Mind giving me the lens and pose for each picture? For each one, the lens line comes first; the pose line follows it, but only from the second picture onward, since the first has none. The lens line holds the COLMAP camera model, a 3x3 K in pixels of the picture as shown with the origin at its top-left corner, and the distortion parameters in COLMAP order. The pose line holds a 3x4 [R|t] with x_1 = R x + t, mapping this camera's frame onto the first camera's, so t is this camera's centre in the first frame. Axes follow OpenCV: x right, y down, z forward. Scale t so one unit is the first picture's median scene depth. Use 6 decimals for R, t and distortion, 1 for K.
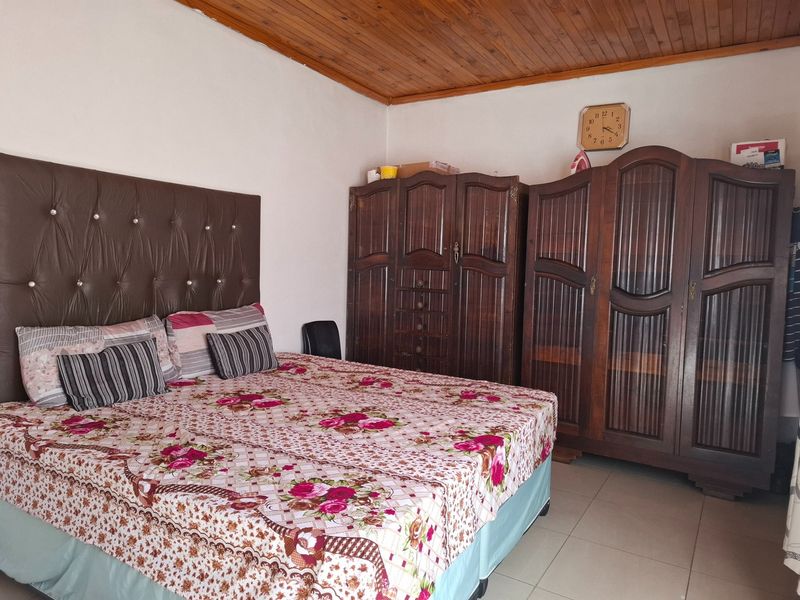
lens RADIAL K [[562.4, 0, 393.6], [0, 562.4, 301.1], [0, 0, 1]] dist [0.082718, -0.084220]
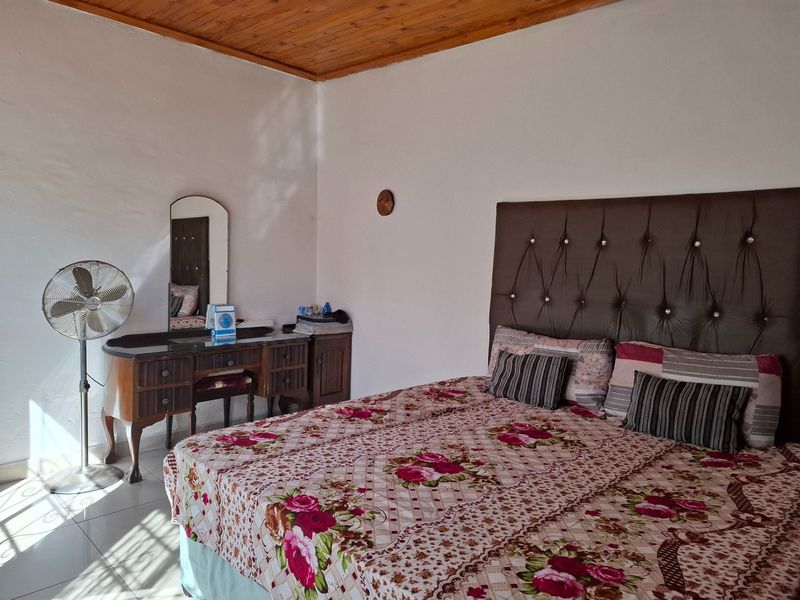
lens RADIAL K [[562.4, 0, 393.6], [0, 562.4, 301.1], [0, 0, 1]] dist [0.082718, -0.084220]
pose [[-0.252353, 0.047943, -0.966447, 0.806796], [-0.110607, 0.990796, 0.078032, -0.100871], [0.961293, 0.126587, -0.244728, 1.189615]]
